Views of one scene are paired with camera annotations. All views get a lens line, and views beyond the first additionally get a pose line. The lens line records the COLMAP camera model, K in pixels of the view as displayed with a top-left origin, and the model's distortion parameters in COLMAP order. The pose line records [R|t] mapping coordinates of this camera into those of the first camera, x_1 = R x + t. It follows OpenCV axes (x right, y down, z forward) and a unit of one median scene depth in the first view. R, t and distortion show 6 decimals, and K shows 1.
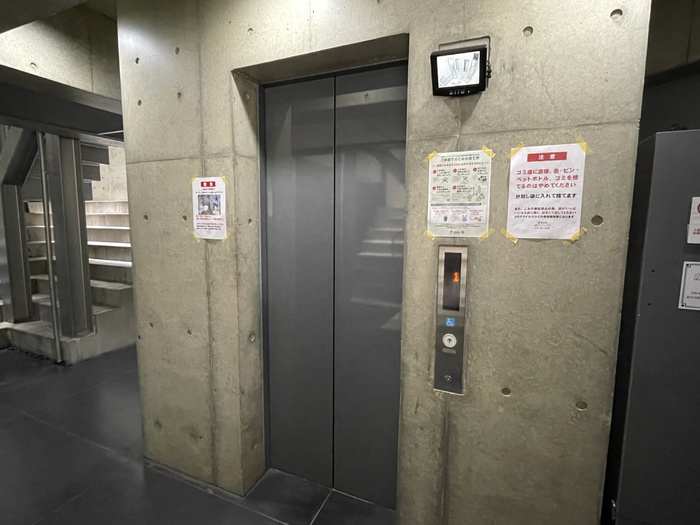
lens RADIAL K [[356.6, 0, 348.9], [0, 356.6, 261.8], [0, 0, 1]] dist [0.000813, 0.000730]
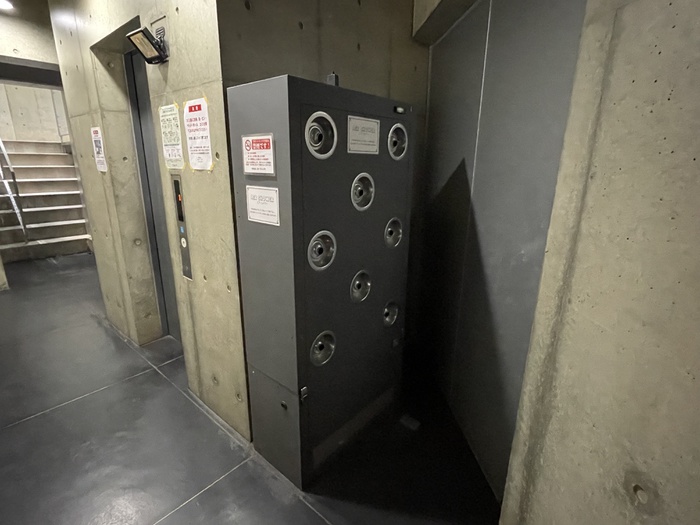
lens RADIAL K [[356.6, 0, 350.9], [0, 356.6, 261.1], [0, 0, 1]] dist [0.000813, 0.000730]
pose [[0.957652, 0.078645, -0.276980, 1.065014], [-0.036328, 0.987289, 0.154727, 0.036950], [0.285628, -0.138113, 0.948336, -0.150227]]
